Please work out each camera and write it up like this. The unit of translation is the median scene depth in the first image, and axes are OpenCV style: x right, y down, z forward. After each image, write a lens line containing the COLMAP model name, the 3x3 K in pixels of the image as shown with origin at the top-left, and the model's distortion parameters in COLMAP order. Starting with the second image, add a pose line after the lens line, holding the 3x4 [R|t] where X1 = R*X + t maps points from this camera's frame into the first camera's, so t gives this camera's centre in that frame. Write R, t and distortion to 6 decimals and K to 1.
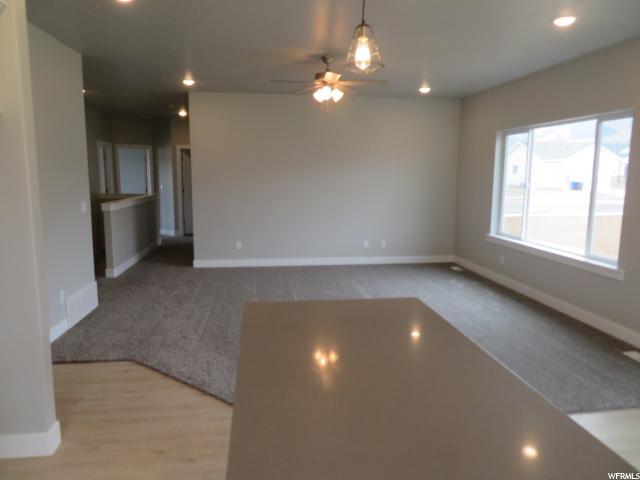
lens RADIAL K [[447.6, 0, 320.0], [0, 447.6, 240.0], [0, 0, 1]] dist [0.007719, 0.003595]
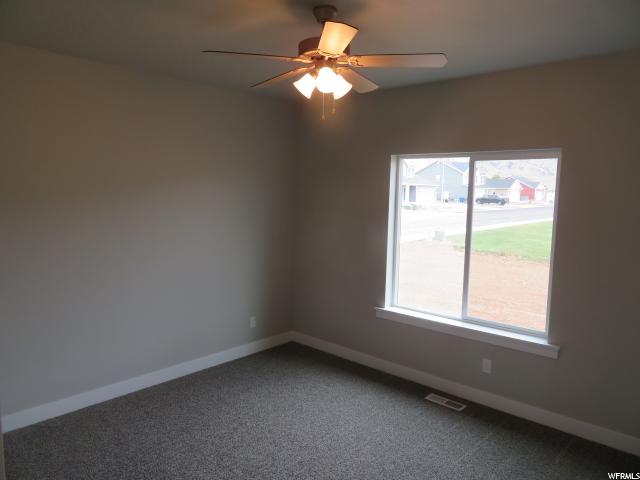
lens RADIAL K [[447.6, 0, 320.0], [0, 447.6, 240.0], [0, 0, 1]] dist [0.007719, 0.003595]
pose [[0.757094, -0.028080, 0.652702, -0.139909], [0.059060, 0.997927, -0.025574, -0.104998], [-0.650631, 0.057910, 0.757183, 0.540844]]
